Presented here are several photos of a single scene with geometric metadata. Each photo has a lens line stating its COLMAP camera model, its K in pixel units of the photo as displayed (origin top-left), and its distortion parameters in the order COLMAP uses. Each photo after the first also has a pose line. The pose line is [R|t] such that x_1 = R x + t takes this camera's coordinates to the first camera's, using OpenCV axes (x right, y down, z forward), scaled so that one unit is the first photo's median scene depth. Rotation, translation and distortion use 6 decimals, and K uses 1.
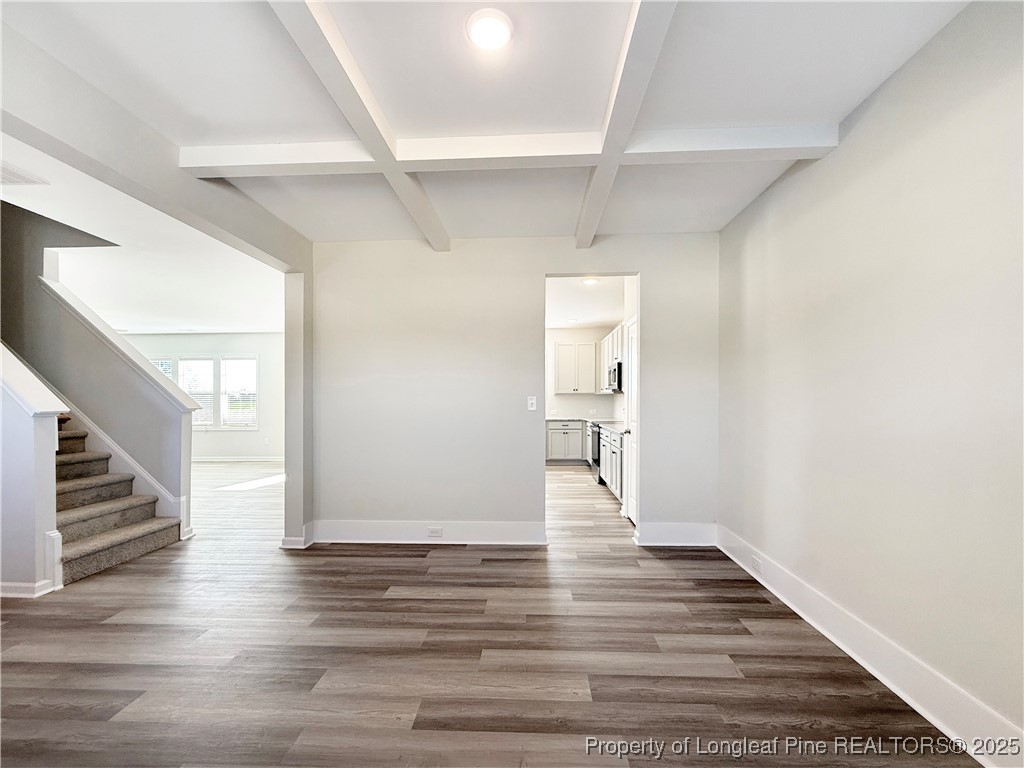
lens RADIAL K [[417.8, 0, 514.6], [0, 417.8, 399.3], [0, 0, 1]] dist [-0.000440, 0.000567]
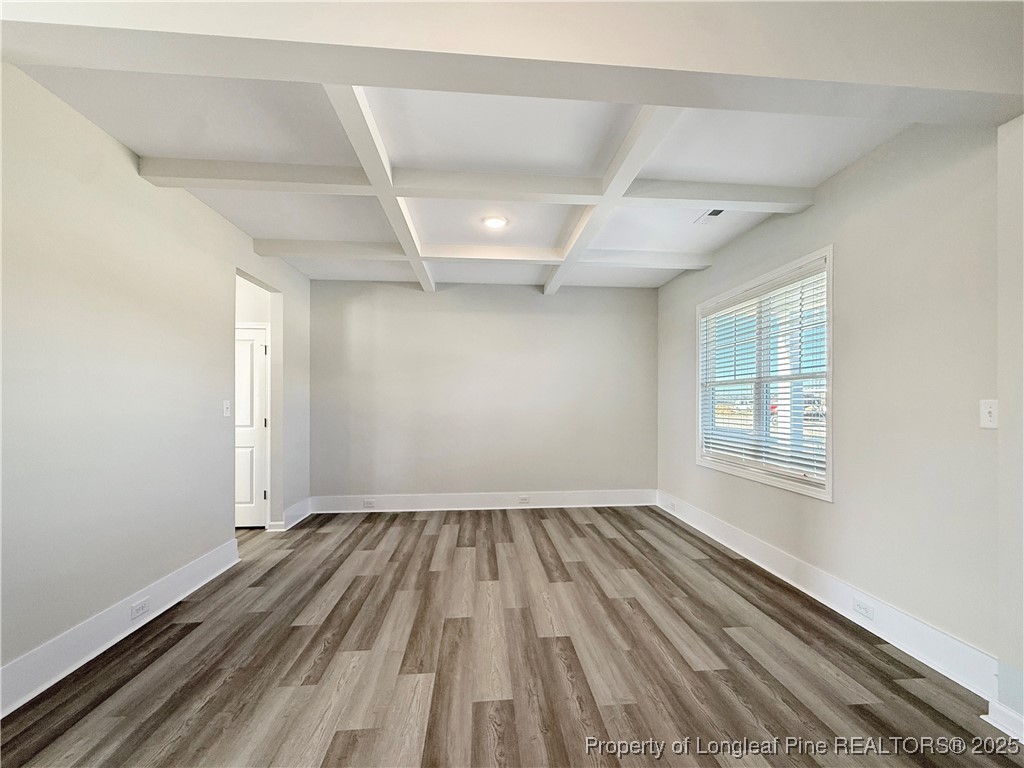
lens RADIAL K [[417.8, 0, 520.8], [0, 417.8, 399.8], [0, 0, 1]] dist [-0.000440, 0.000567]
pose [[-0.143076, 0.015852, 0.989585, -1.065658], [0.001223, 0.999874, -0.015840, 0.008088], [-0.989711, -0.001056, -0.143077, 0.590528]]
